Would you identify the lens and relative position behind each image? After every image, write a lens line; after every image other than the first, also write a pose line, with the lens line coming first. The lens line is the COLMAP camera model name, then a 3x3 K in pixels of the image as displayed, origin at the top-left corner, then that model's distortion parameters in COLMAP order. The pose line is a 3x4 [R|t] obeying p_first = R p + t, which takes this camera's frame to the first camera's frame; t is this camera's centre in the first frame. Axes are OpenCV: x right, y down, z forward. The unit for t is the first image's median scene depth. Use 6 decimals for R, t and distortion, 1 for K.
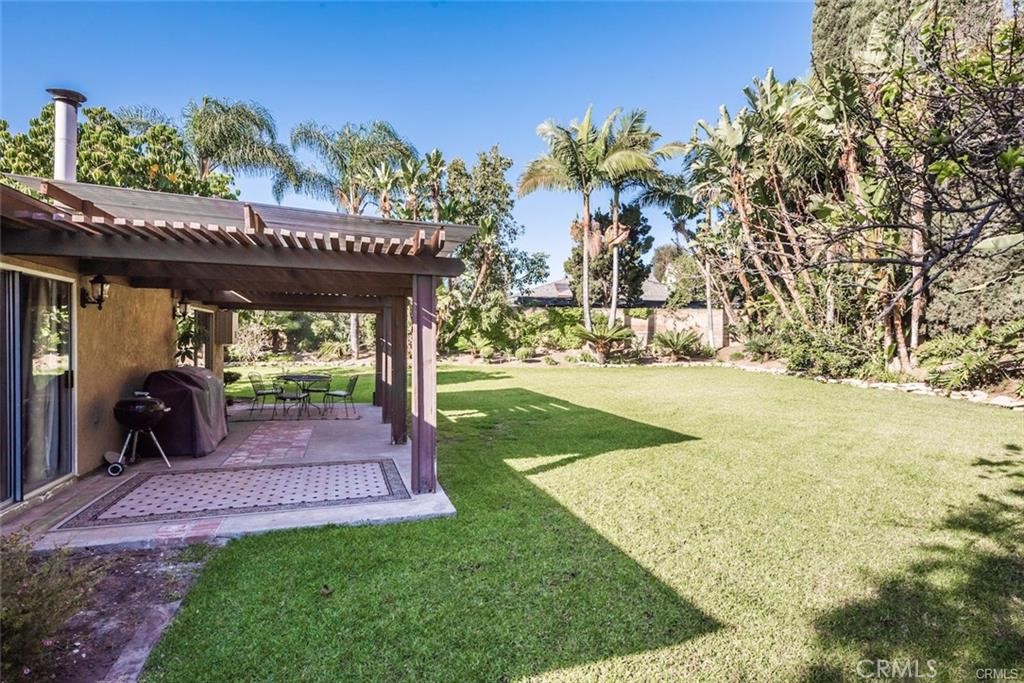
lens RADIAL K [[520.1, 0, 514.8], [0, 520.1, 342.6], [0, 0, 1]] dist [0.004383, 0.000556]
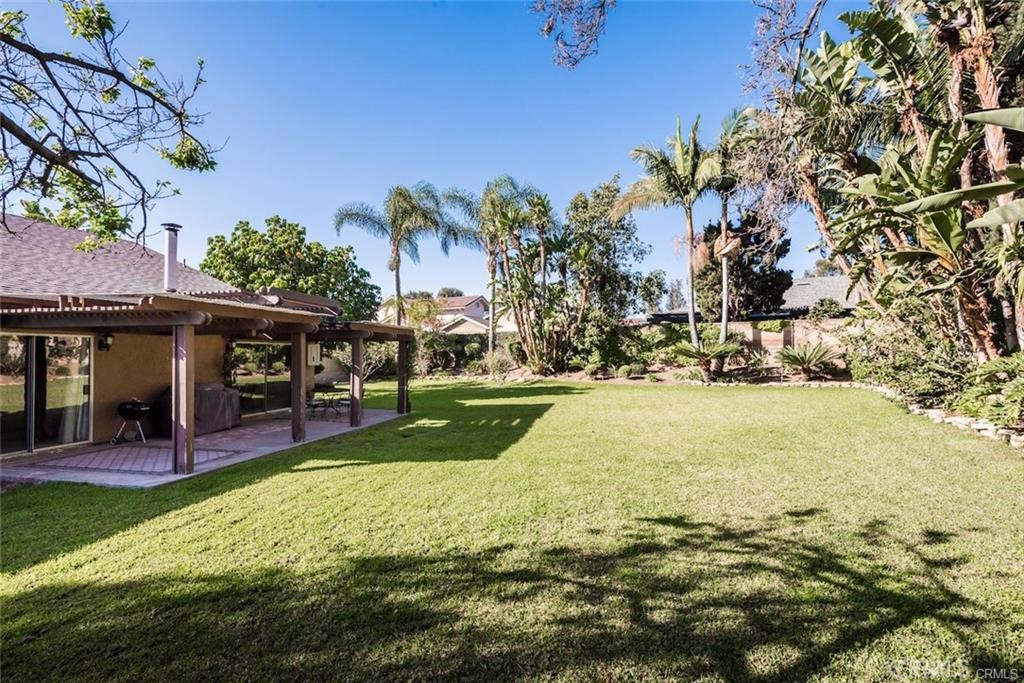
lens RADIAL K [[468.1, 0, 490.3], [0, 468.1, 348.8], [0, 0, 1]] dist [0.006459, -0.000079]
pose [[0.859042, -0.019202, -0.511544, 0.253763], [0.009918, 0.999733, -0.020872, -0.005484], [0.511808, 0.012857, 0.859003, 0.059565]]
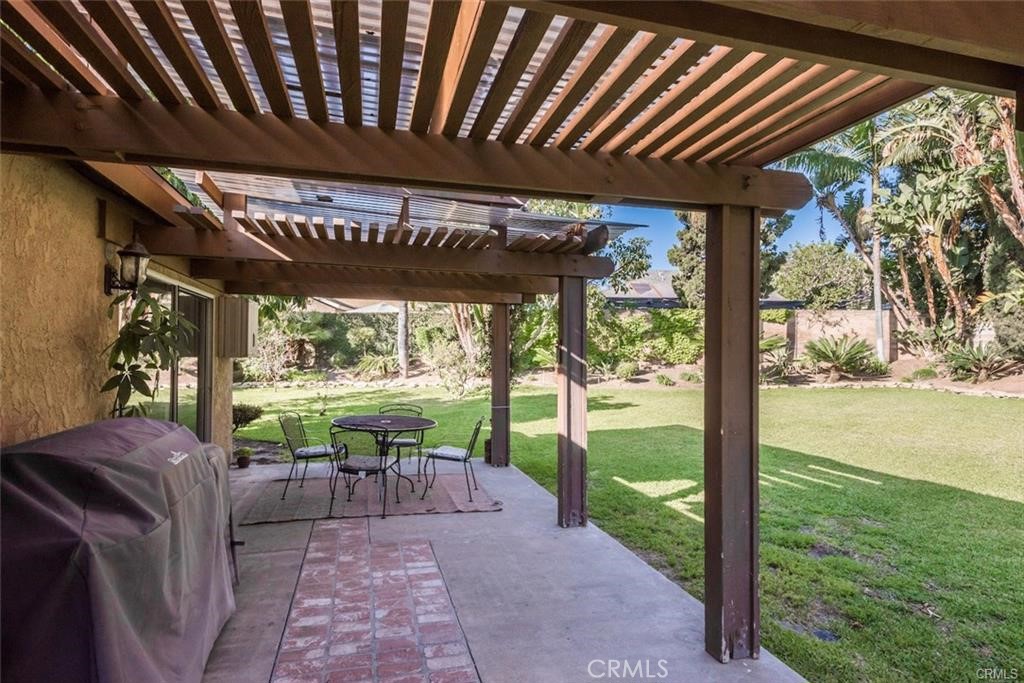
lens RADIAL K [[561.0, 0, 513.4], [0, 561.0, 346.5], [0, 0, 1]] dist [0.021383, -0.019599]
pose [[0.998491, -0.003733, -0.054789, -0.098976], [0.002736, 0.999830, -0.018251, 0.001240], [0.054847, 0.018074, 0.998331, 0.181566]]
